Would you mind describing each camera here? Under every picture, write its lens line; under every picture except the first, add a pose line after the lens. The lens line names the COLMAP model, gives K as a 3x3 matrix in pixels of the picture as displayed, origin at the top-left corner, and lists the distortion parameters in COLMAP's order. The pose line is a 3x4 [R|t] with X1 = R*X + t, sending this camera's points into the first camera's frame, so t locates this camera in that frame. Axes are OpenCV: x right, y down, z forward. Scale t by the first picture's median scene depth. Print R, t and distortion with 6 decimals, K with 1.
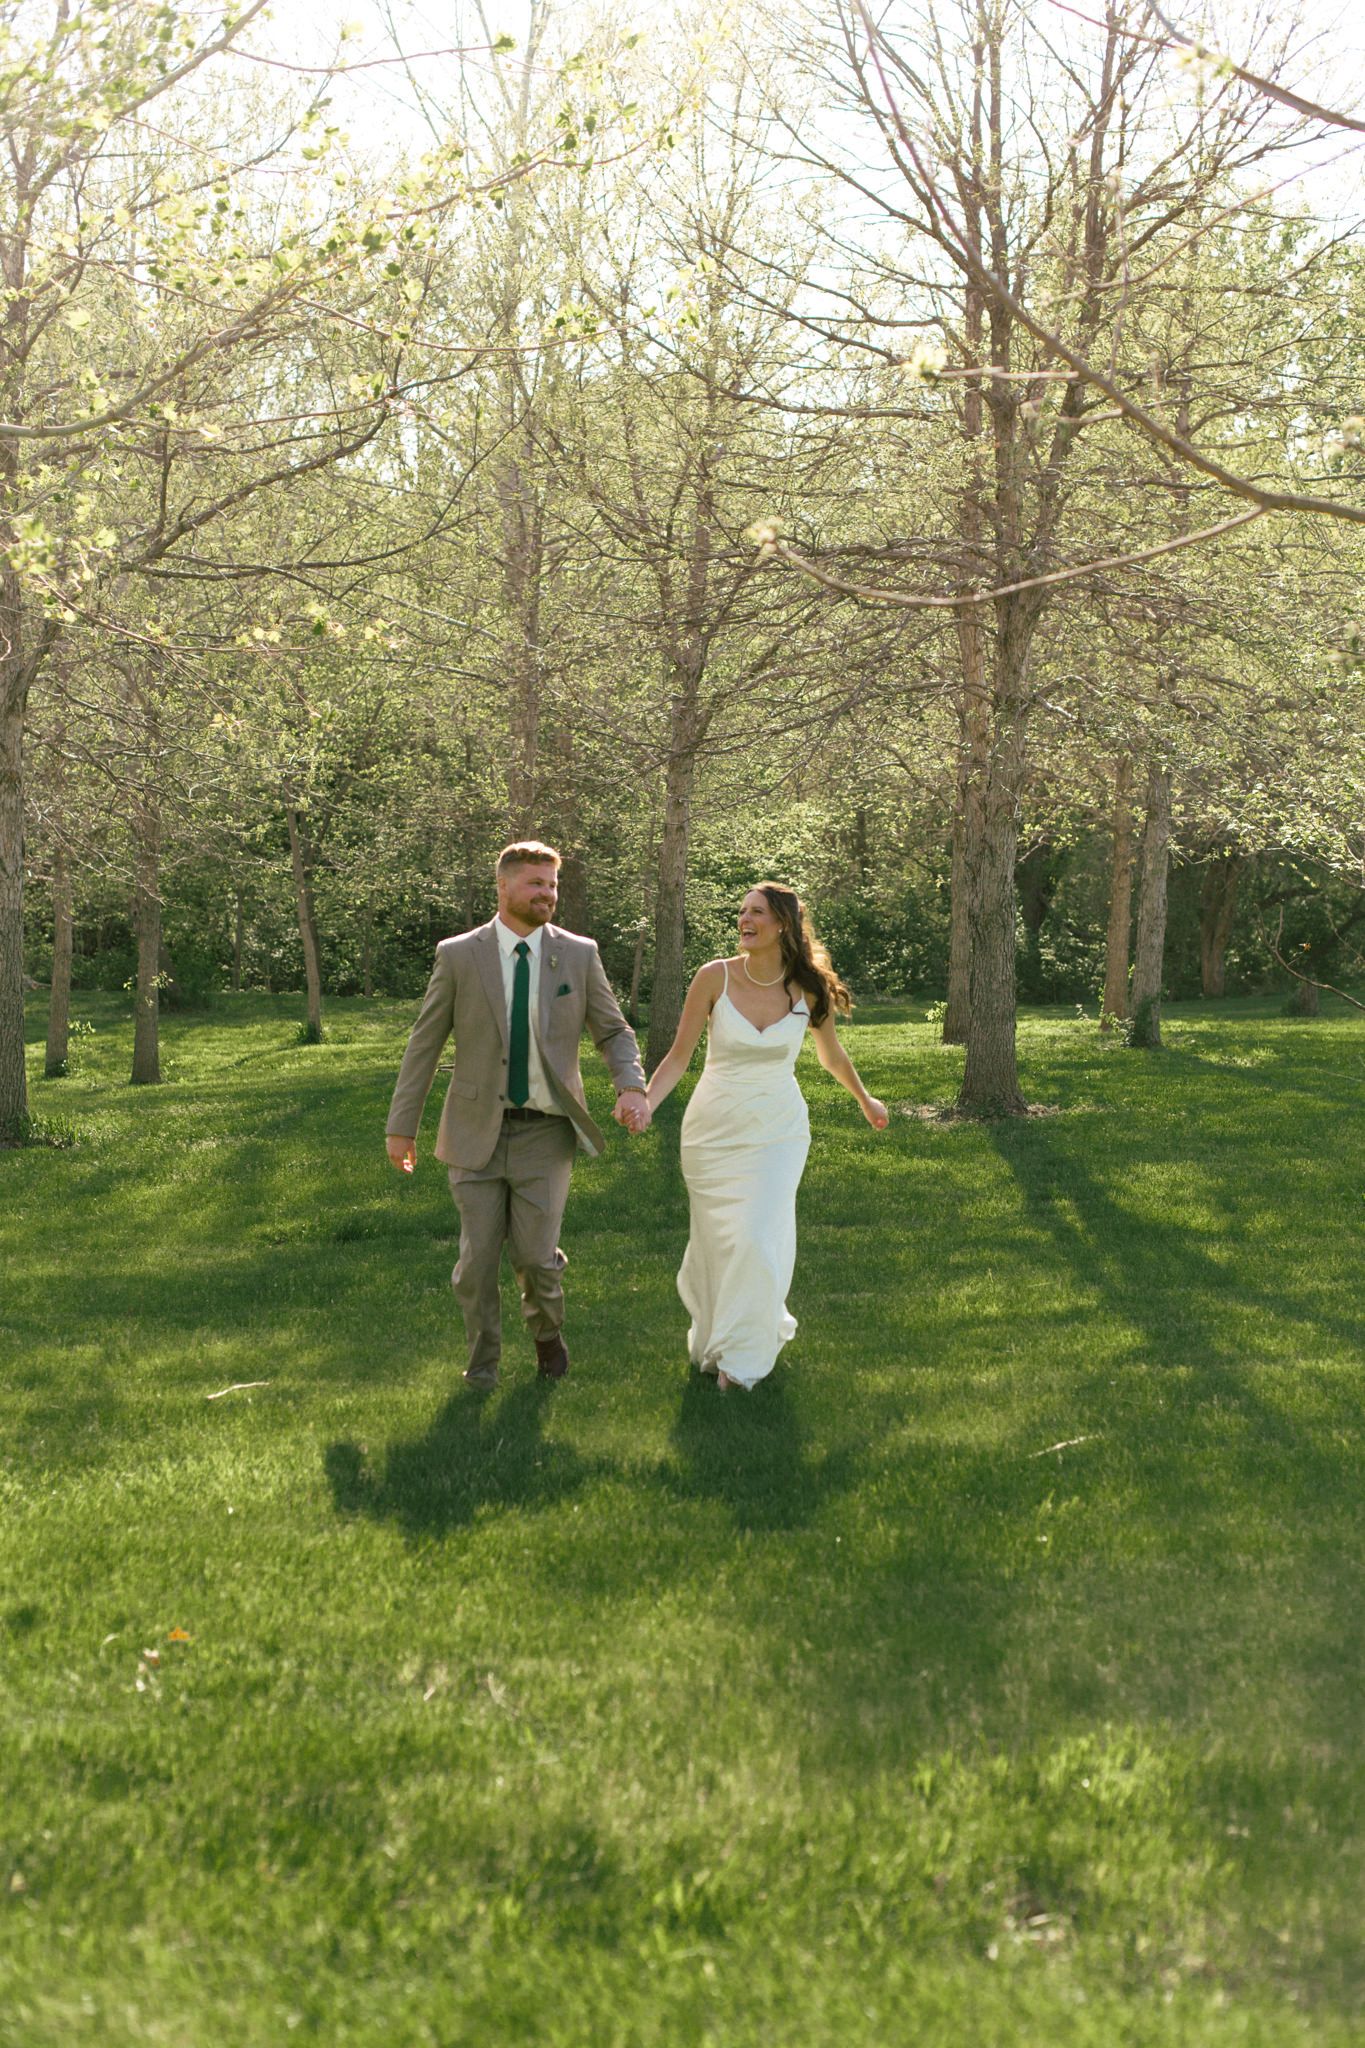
lens RADIAL K [[2915.0, 0, 692.4], [0, 2915.0, 1033.7], [0, 0, 1]] dist [-0.011890, 0.026326]
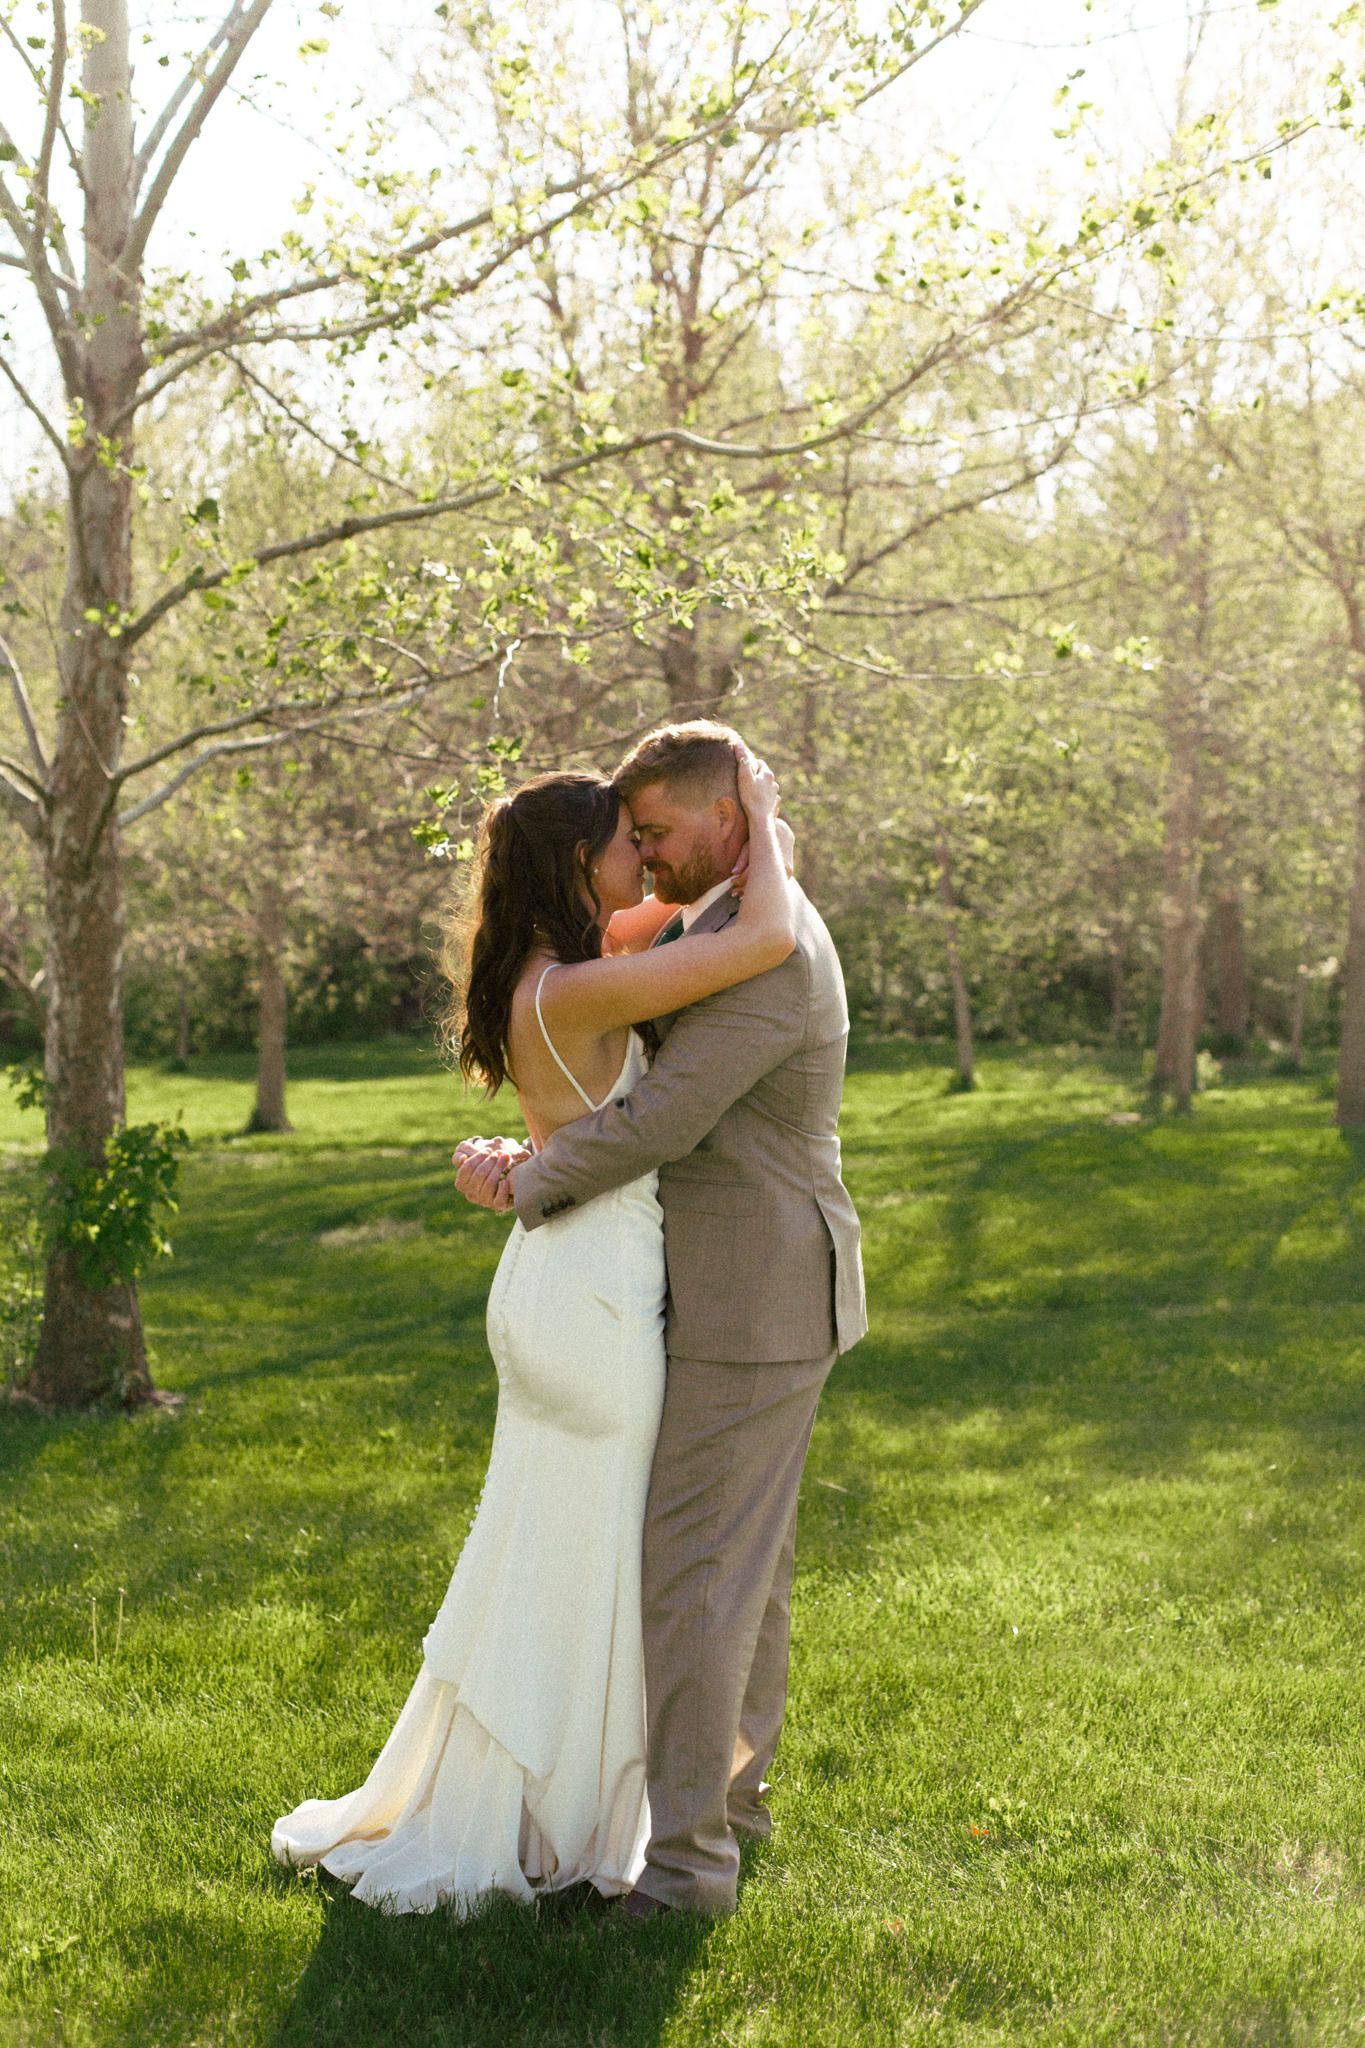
lens RADIAL K [[2930.0, 0, 680.8], [0, 2930.0, 1019.0], [0, 0, 1]] dist [0.001252, 0.006616]
pose [[0.976418, -0.007586, -0.215757, -0.028380], [0.003144, 0.999776, -0.020924, -0.002322], [0.215868, 0.019753, 0.976223, 0.043696]]
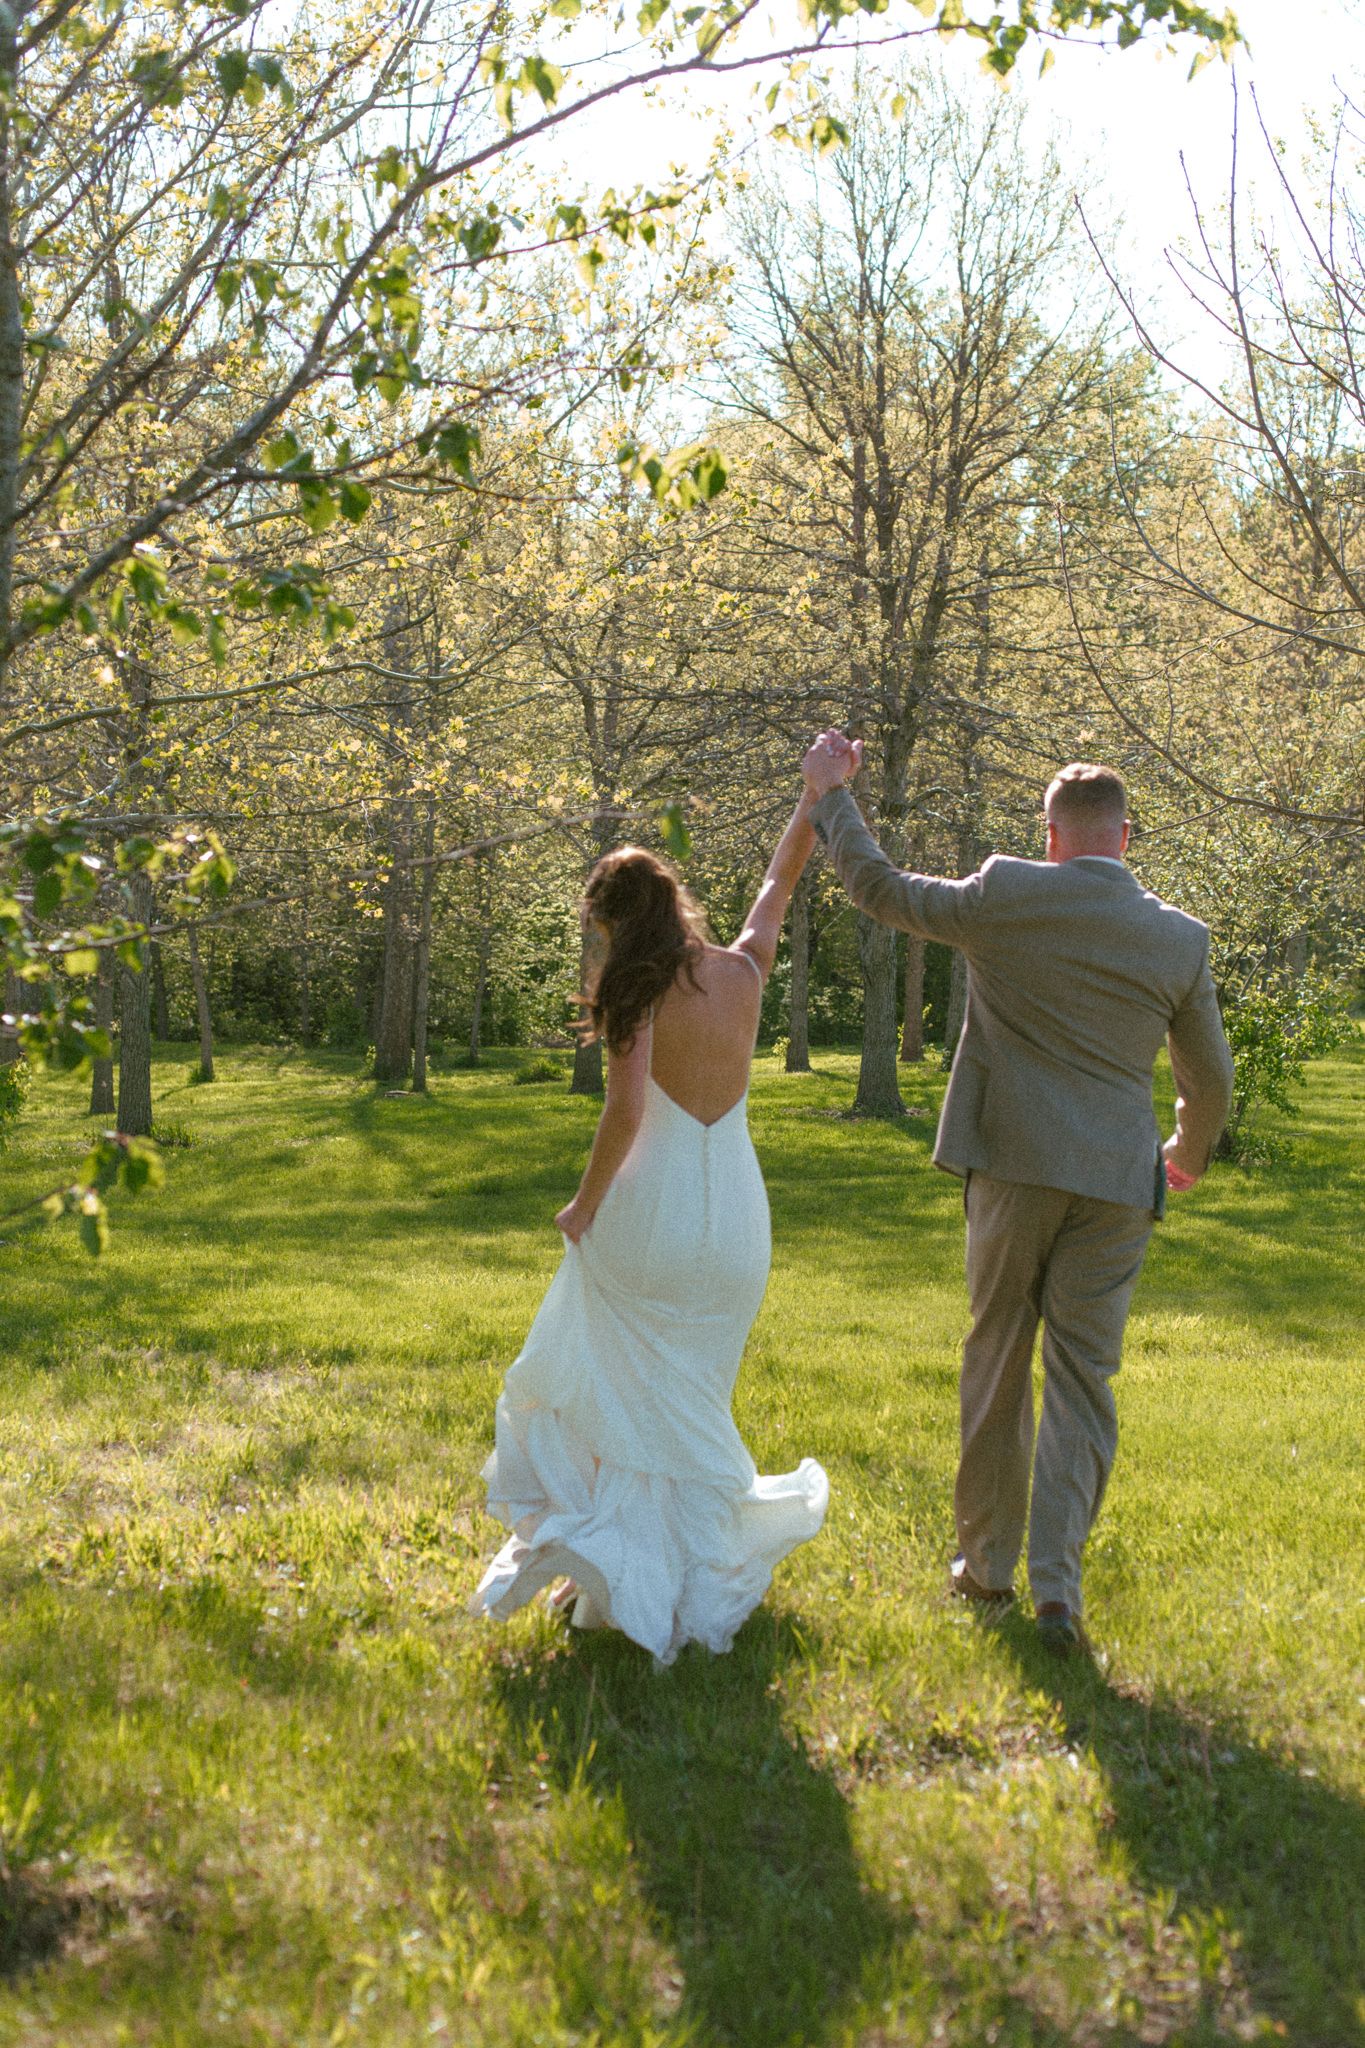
lens RADIAL K [[2984.0, 0, 687.2], [0, 2984.0, 1025.8], [0, 0, 1]] dist [0.015415, 0.012824]
pose [[0.995660, -0.004609, 0.092955, -0.136257], [0.006582, 0.999759, -0.020937, 0.019044], [-0.092837, 0.021458, 0.995450, -0.431588]]
